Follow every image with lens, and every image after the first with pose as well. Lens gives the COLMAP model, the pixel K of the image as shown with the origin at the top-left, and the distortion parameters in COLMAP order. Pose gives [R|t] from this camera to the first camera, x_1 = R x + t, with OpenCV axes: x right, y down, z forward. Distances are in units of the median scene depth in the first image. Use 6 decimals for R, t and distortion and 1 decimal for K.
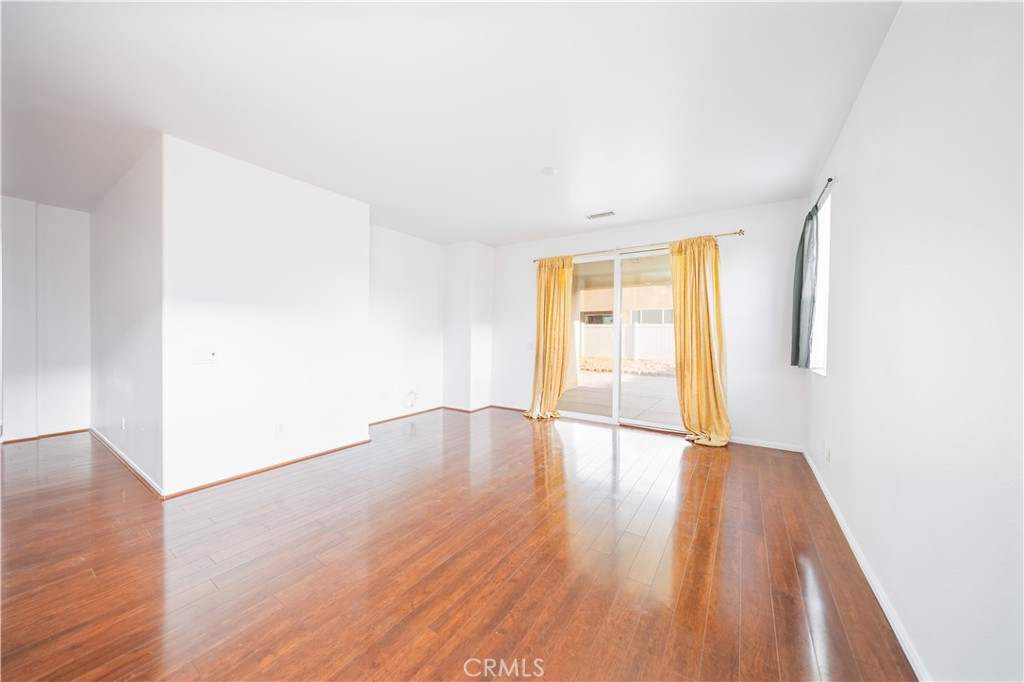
lens RADIAL K [[350.0, 0, 513.0], [0, 350.0, 338.1], [0, 0, 1]] dist [-0.001732, -0.000140]
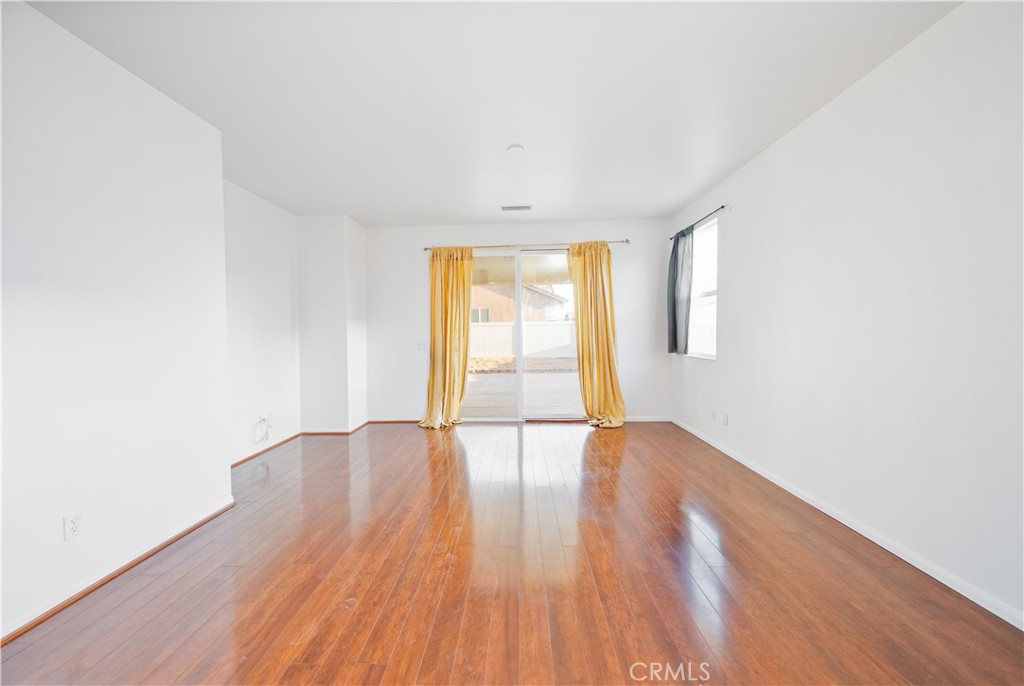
lens RADIAL K [[353.9, 0, 500.5], [0, 353.9, 341.3], [0, 0, 1]] dist [0.014090, -0.000066]
pose [[0.857204, -0.029091, 0.514155, -0.300077], [0.027155, 0.999568, 0.011284, 0.005567], [-0.514261, 0.004289, 0.857623, 0.181609]]
